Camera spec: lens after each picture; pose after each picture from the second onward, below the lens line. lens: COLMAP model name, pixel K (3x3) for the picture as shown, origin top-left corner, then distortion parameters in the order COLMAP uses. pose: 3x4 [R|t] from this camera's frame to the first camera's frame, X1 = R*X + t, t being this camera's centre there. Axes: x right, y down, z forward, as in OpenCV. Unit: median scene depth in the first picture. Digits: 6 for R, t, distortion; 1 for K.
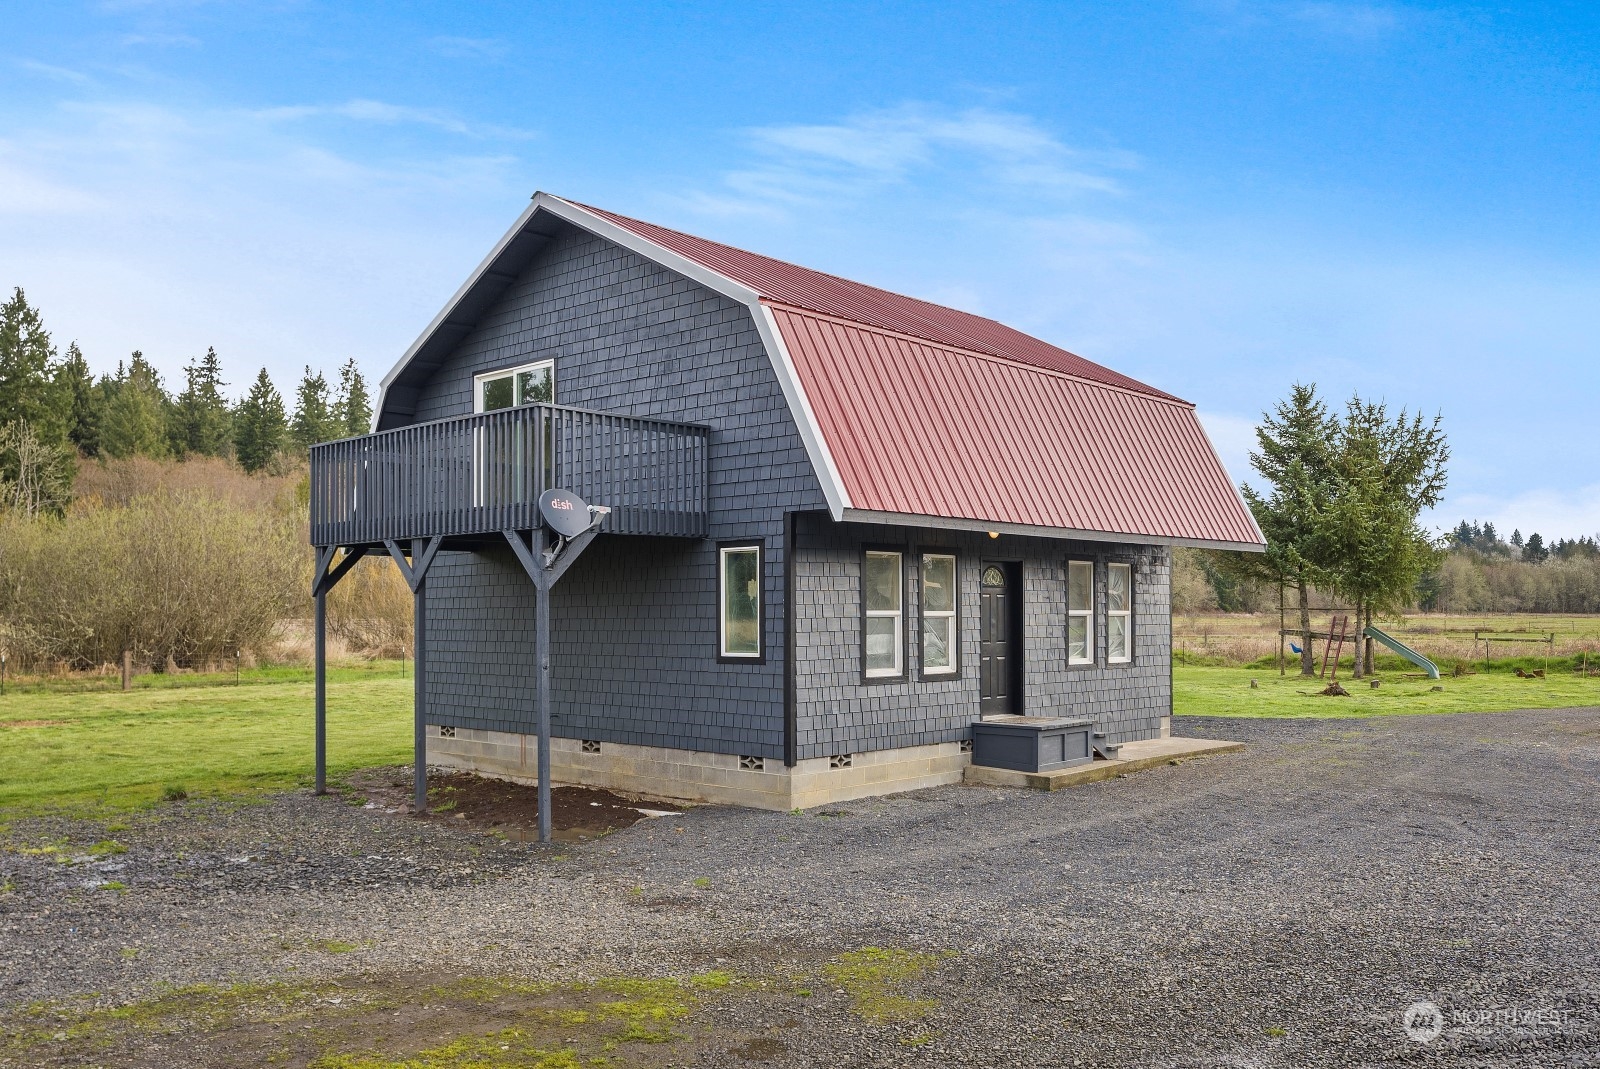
lens RADIAL K [[1318.6, 0, 800.5], [0, 1318.6, 544.4], [0, 0, 1]] dist [0.026647, -0.006334]
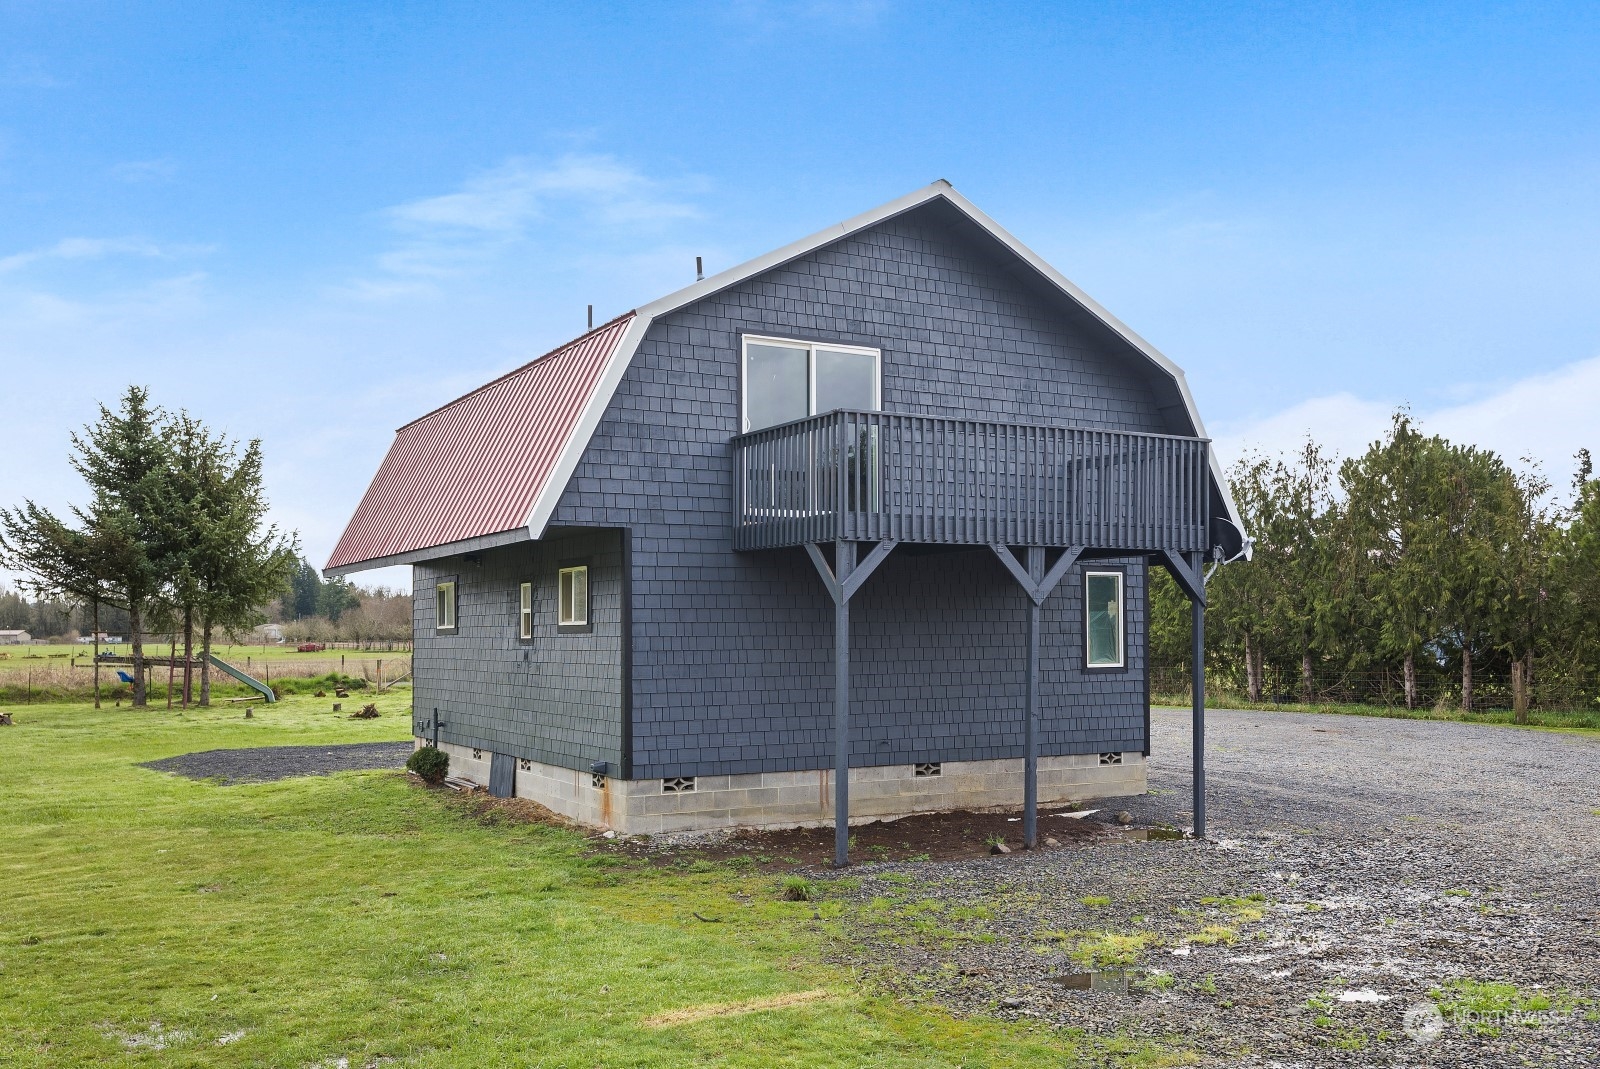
lens RADIAL K [[1419.0, 0, 800.2], [0, 1419.0, 526.9], [0, 0, 1]] dist [0.004513, 0.005950]
pose [[0.304261, 0.075339, 0.949605, -1.167064], [-0.047175, 0.996836, -0.063971, 0.048605], [-0.951420, -0.025334, 0.306853, 0.776956]]
